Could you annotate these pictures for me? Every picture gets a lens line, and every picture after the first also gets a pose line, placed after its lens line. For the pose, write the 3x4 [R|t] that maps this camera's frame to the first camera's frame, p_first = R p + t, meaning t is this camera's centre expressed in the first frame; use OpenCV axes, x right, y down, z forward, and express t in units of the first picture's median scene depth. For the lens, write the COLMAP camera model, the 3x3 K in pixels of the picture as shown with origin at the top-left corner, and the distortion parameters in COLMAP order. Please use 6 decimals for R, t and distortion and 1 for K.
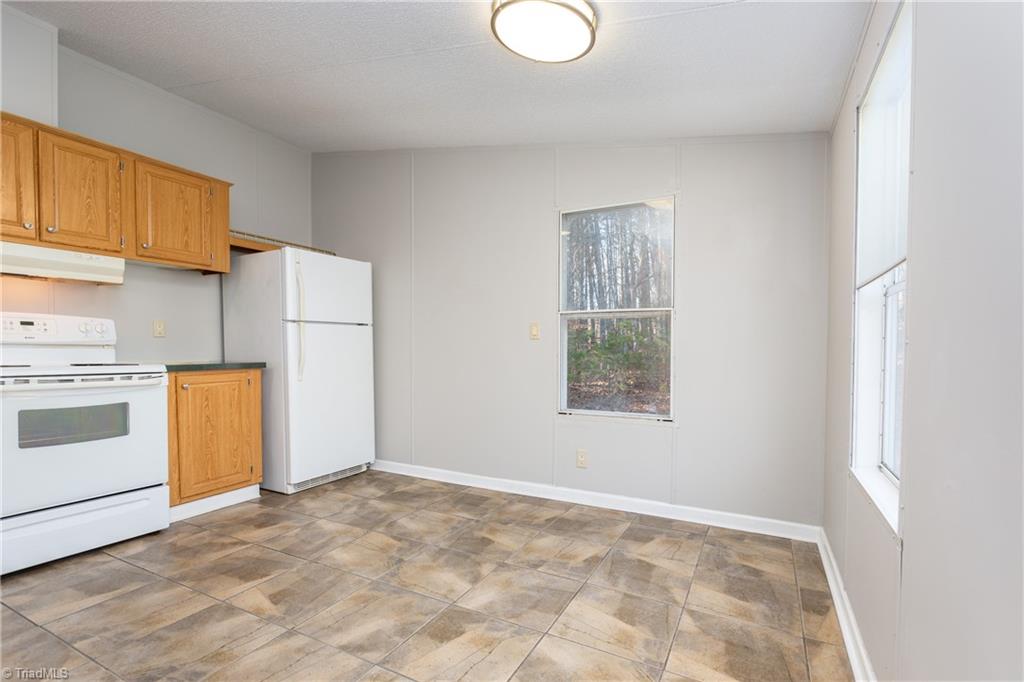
lens RADIAL K [[476.7, 0, 505.9], [0, 476.7, 350.1], [0, 0, 1]] dist [0.001555, 0.000852]
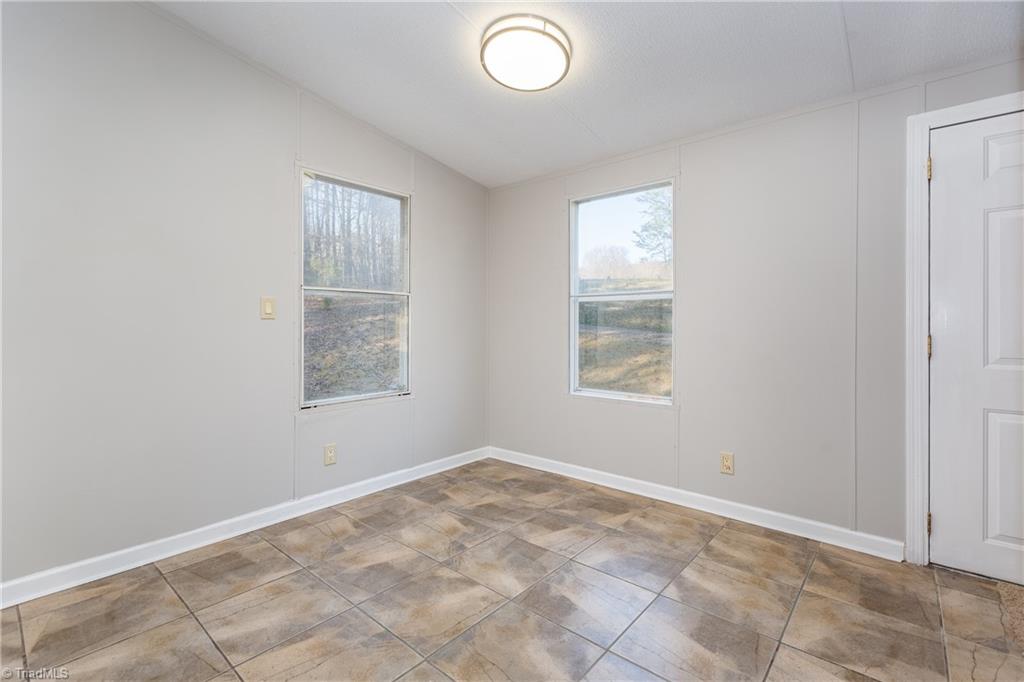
lens RADIAL K [[476.7, 0, 509.2], [0, 476.7, 331.2], [0, 0, 1]] dist [0.001555, 0.000852]
pose [[0.205117, -0.013573, 0.978643, -0.788118], [0.005948, 0.999903, 0.012621, -0.013133], [-0.978719, 0.003232, 0.205178, 0.610753]]
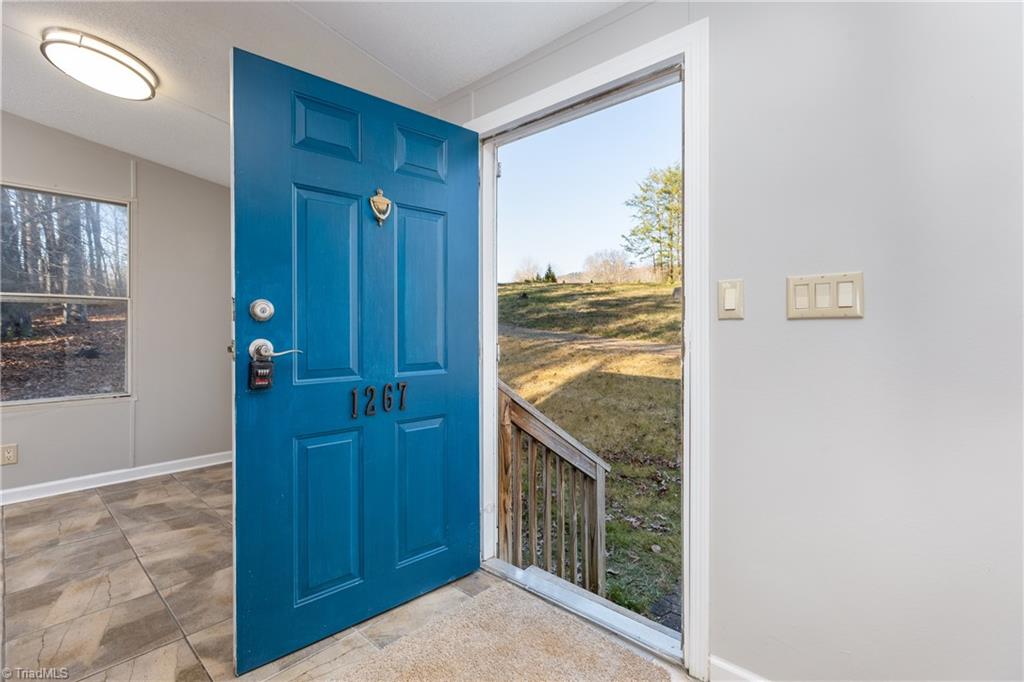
lens RADIAL K [[476.7, 0, 519.8], [0, 476.7, 333.2], [0, 0, 1]] dist [0.001555, 0.000852]
pose [[0.227126, -0.008300, 0.973830, -0.627554], [0.005901, 0.999957, 0.007146, -0.006171], [-0.973847, 0.004124, 0.227166, -0.197485]]
